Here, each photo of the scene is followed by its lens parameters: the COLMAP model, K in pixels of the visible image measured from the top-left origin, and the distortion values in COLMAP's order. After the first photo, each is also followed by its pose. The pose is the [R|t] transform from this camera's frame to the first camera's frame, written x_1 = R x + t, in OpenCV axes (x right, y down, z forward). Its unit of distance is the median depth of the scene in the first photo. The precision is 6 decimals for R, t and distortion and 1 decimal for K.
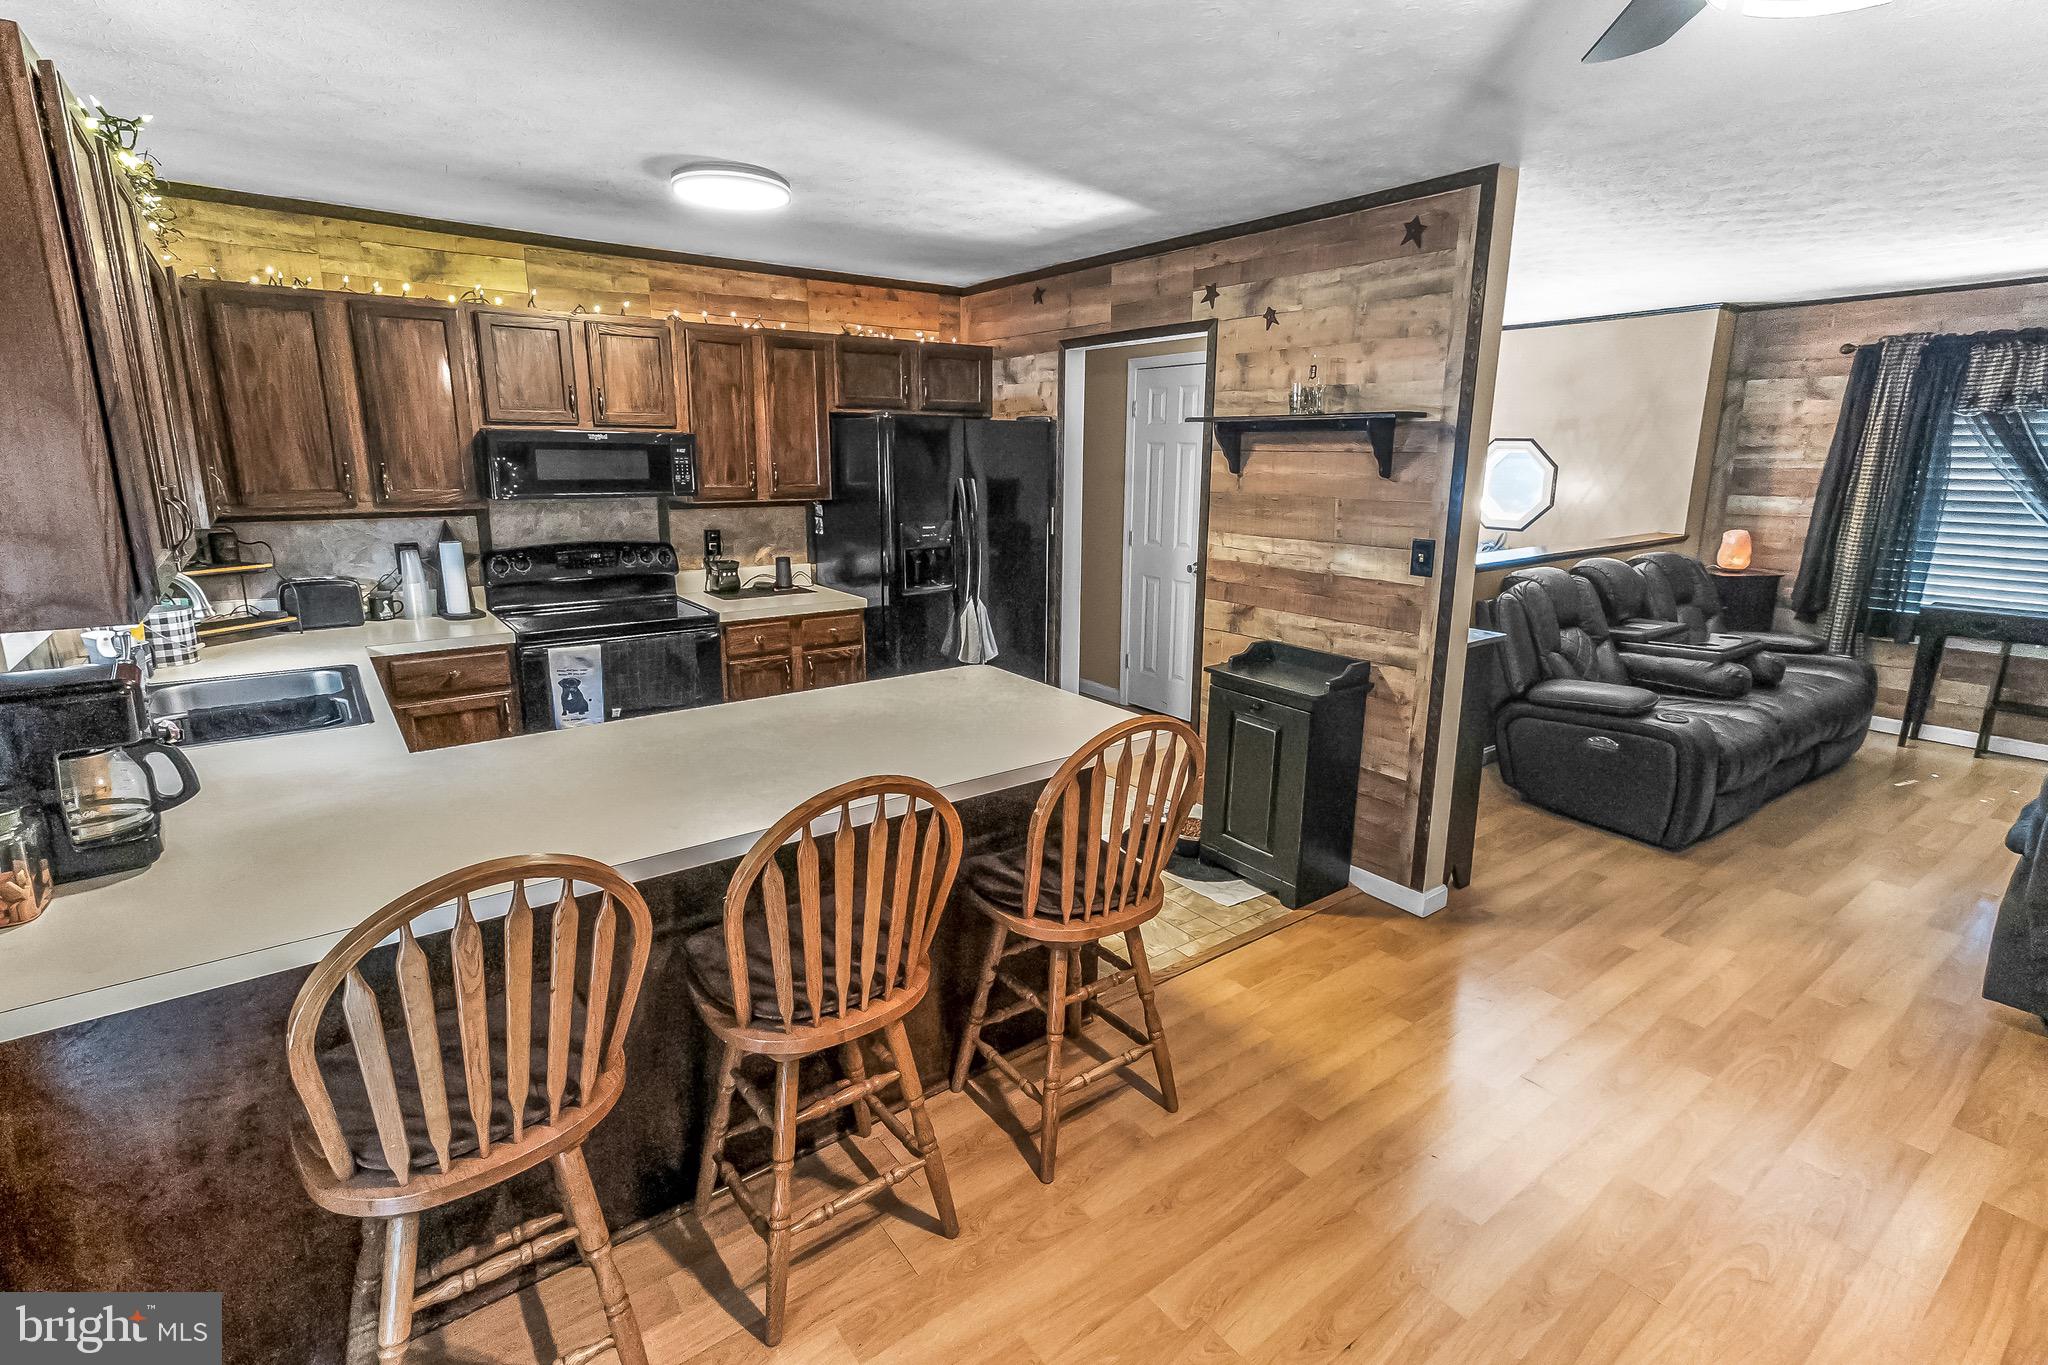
lens RADIAL K [[922.5, 0, 1052.9], [0, 922.5, 649.5], [0, 0, 1]] dist [0.016607, 0.000195]
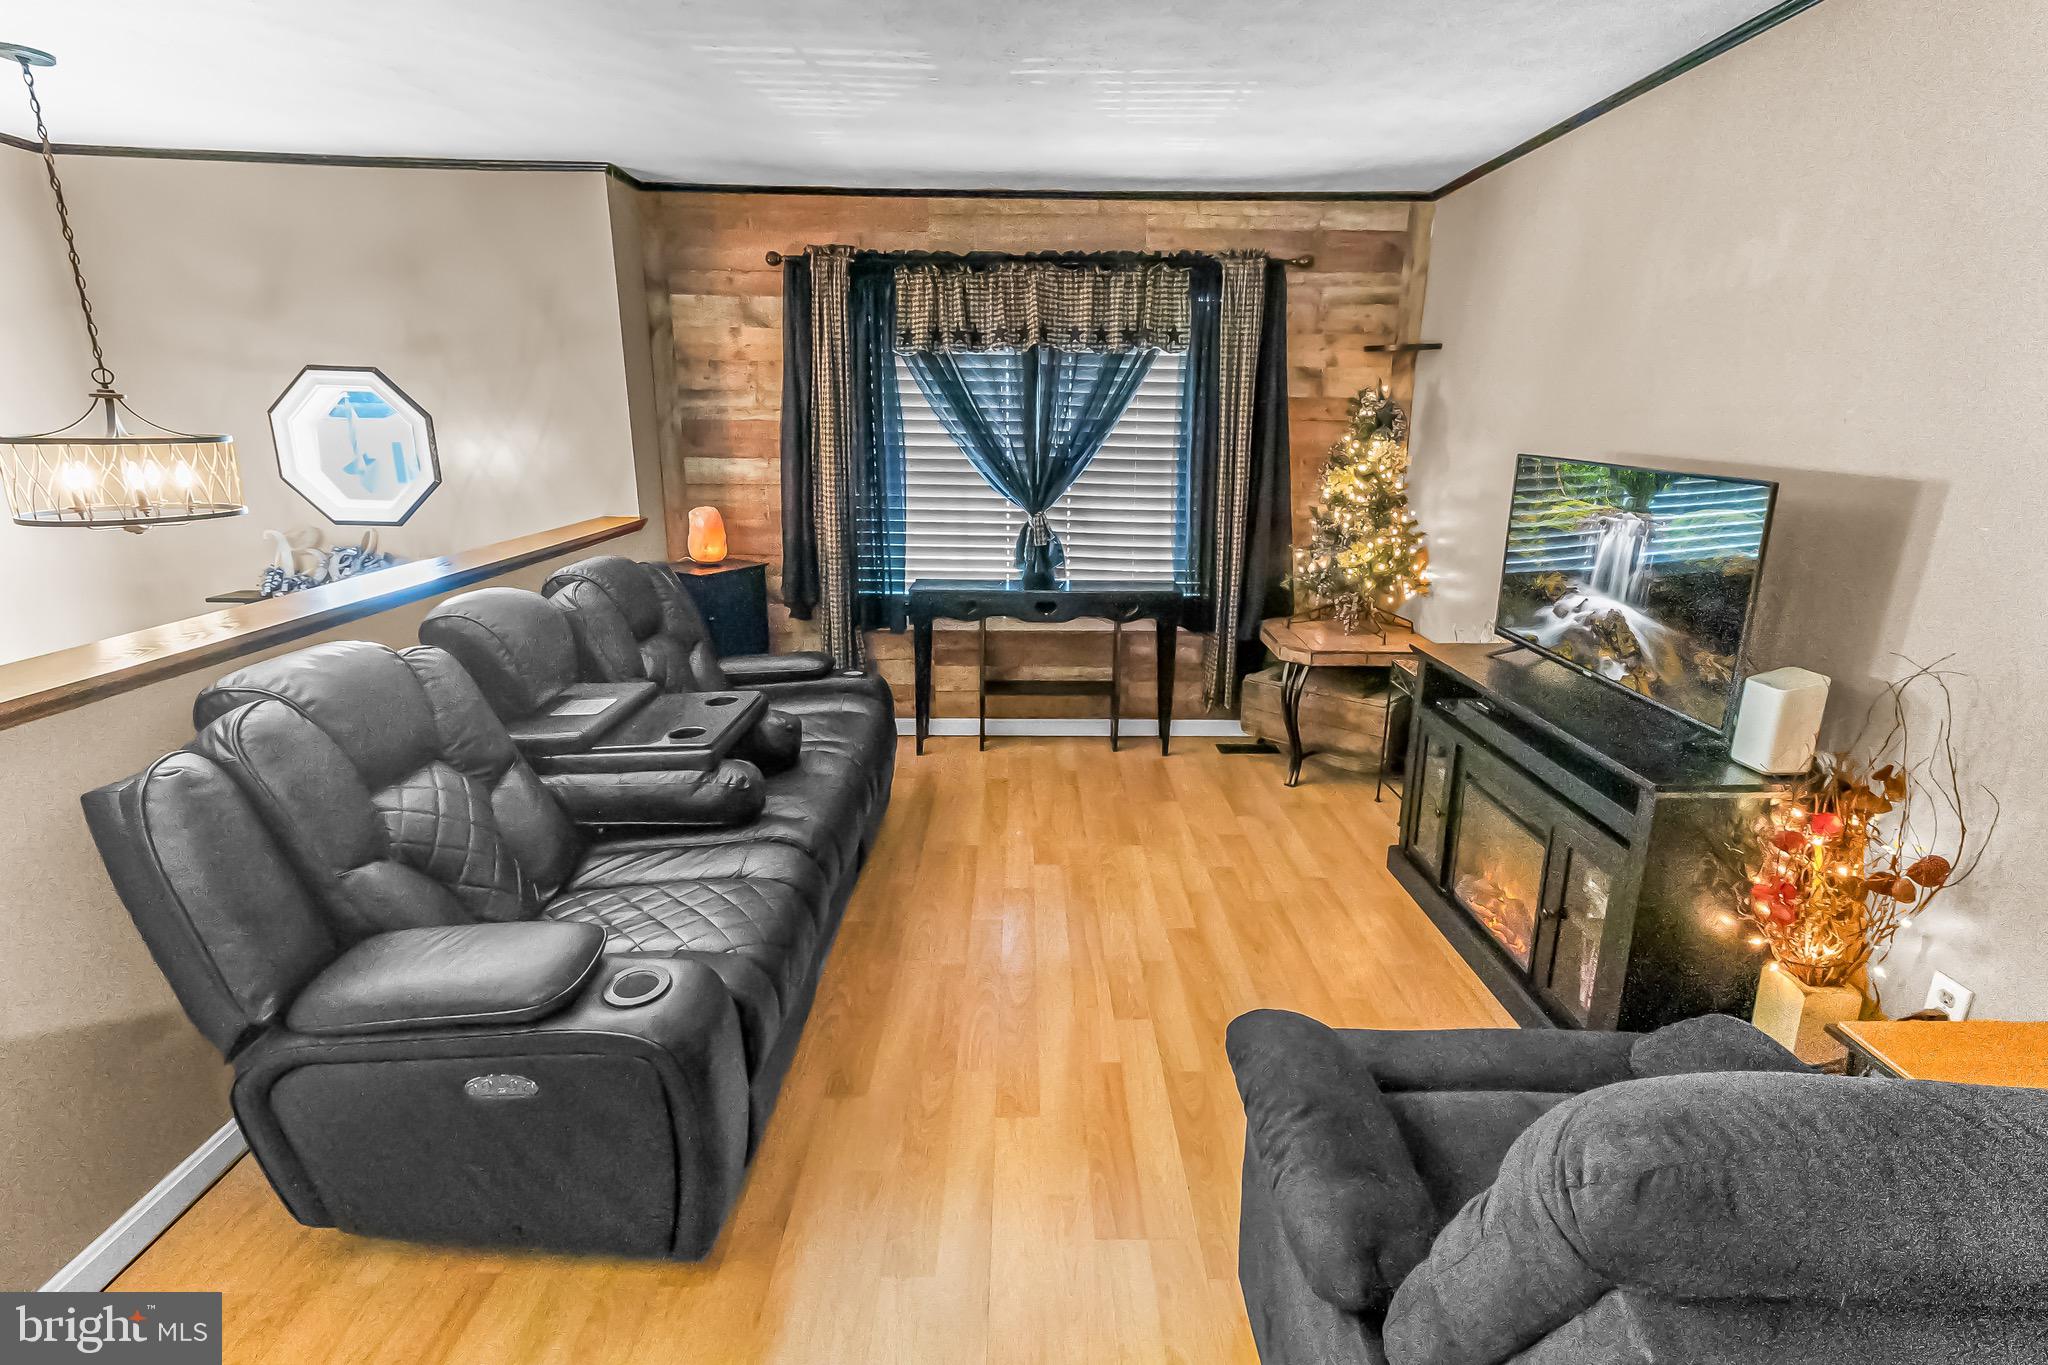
lens RADIAL K [[922.5, 0, 1035.1], [0, 922.5, 651.7], [0, 0, 1]] dist [0.016607, 0.000195]
pose [[0.582654, -0.201602, 0.787319, 0.325284], [0.162205, 0.978101, 0.130415, -0.076407], [-0.796369, 0.051720, 0.602595, 0.403921]]
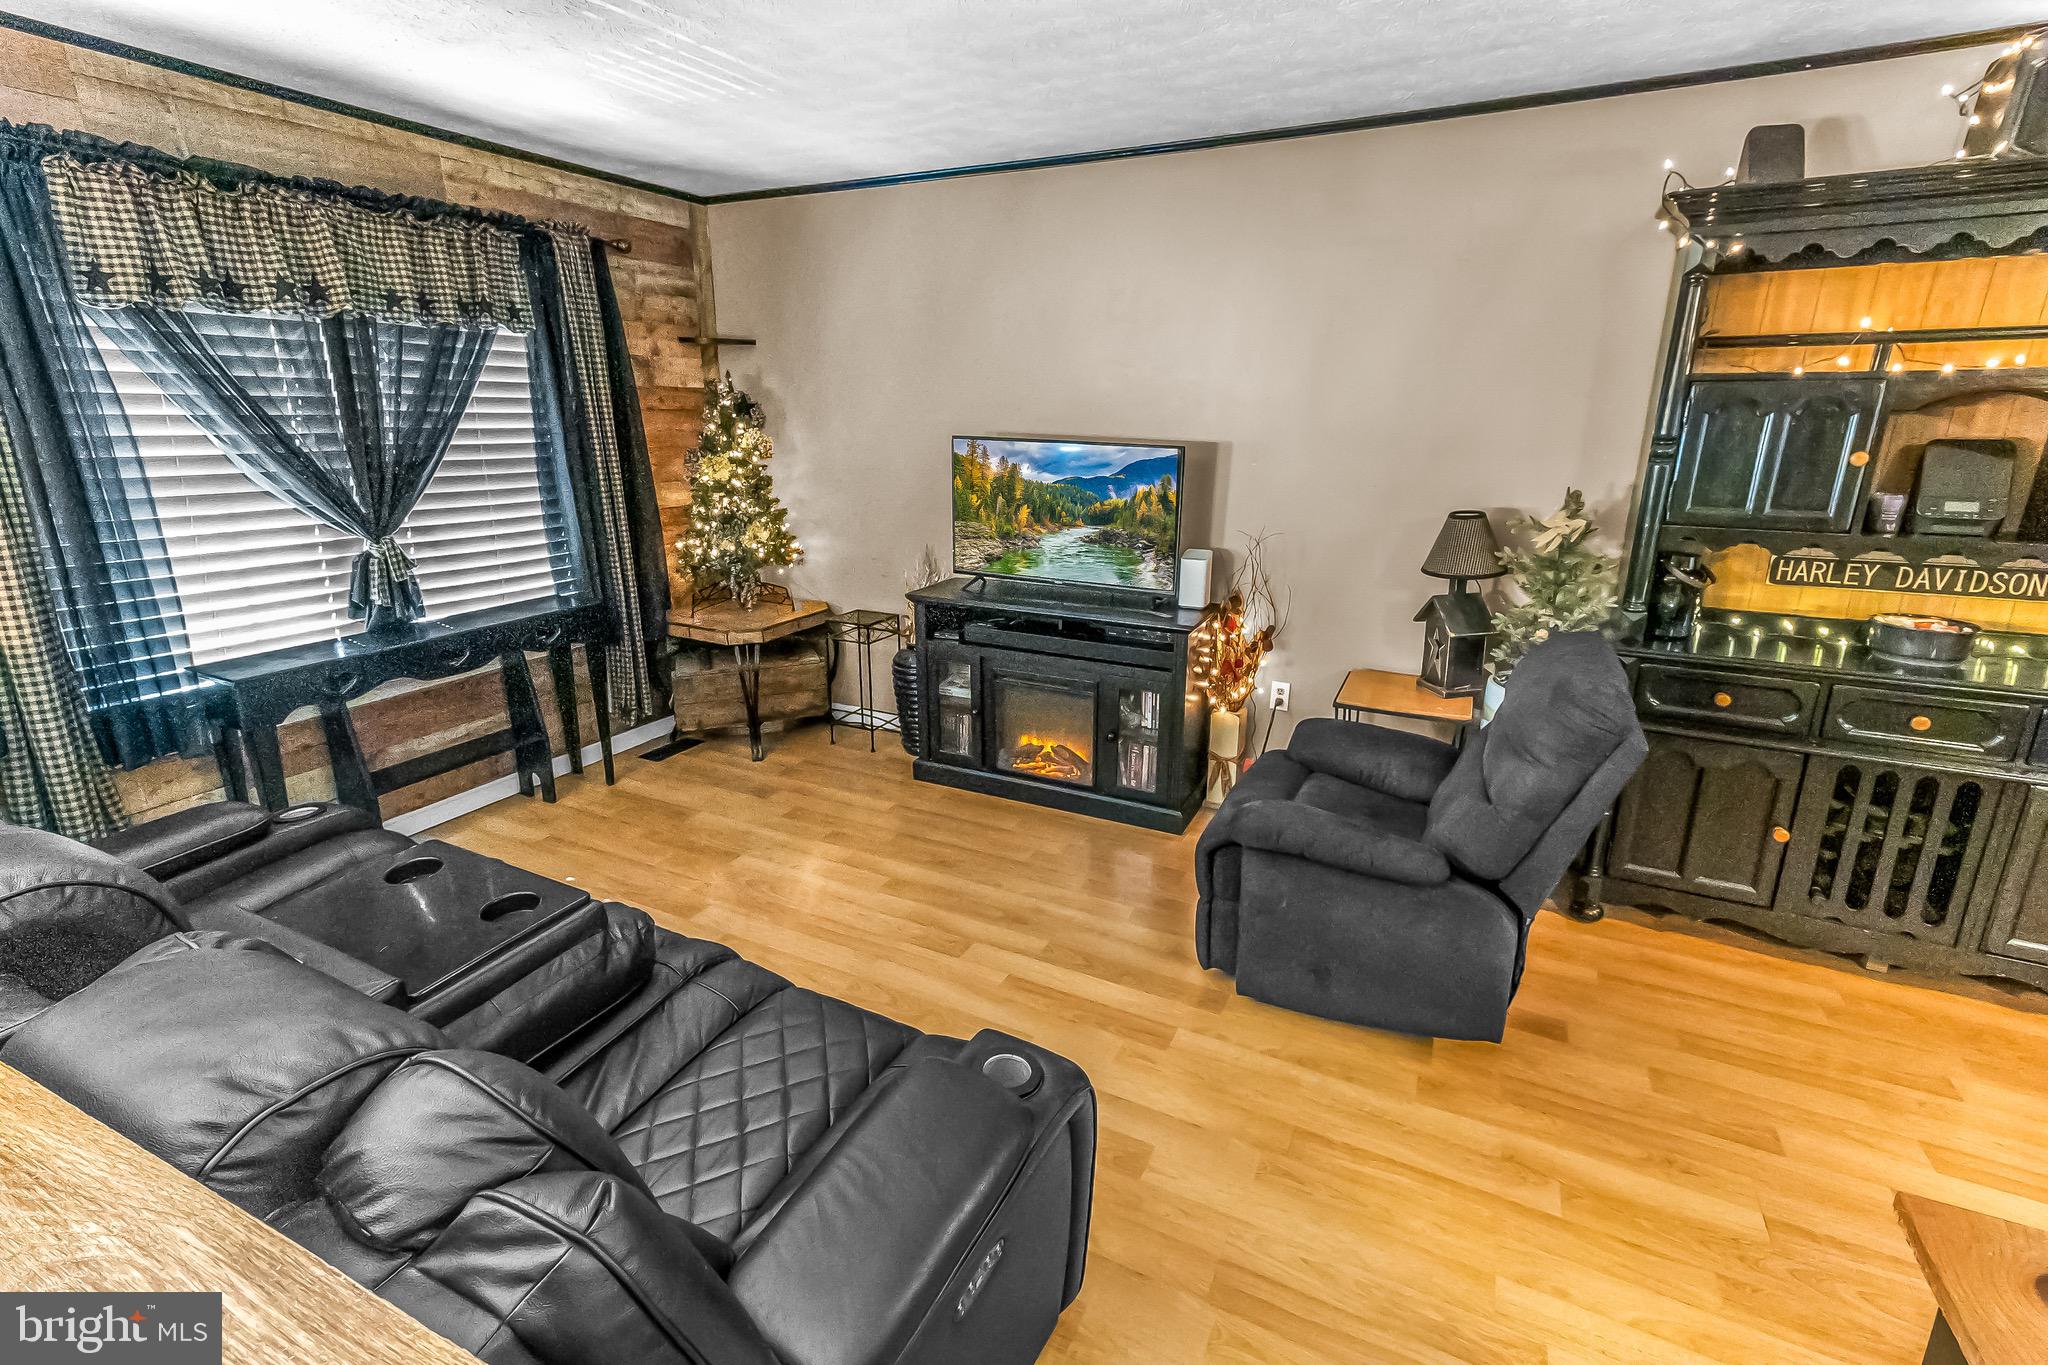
lens RADIAL K [[922.5, 0, 1010.1], [0, 922.5, 662.7], [0, 0, 1]] dist [0.016607, 0.000195]
pose [[-0.448346, -0.249791, 0.858248, 0.263512], [0.178499, 0.915800, 0.359789, -0.158286], [-0.875856, 0.314507, -0.366008, 0.762003]]
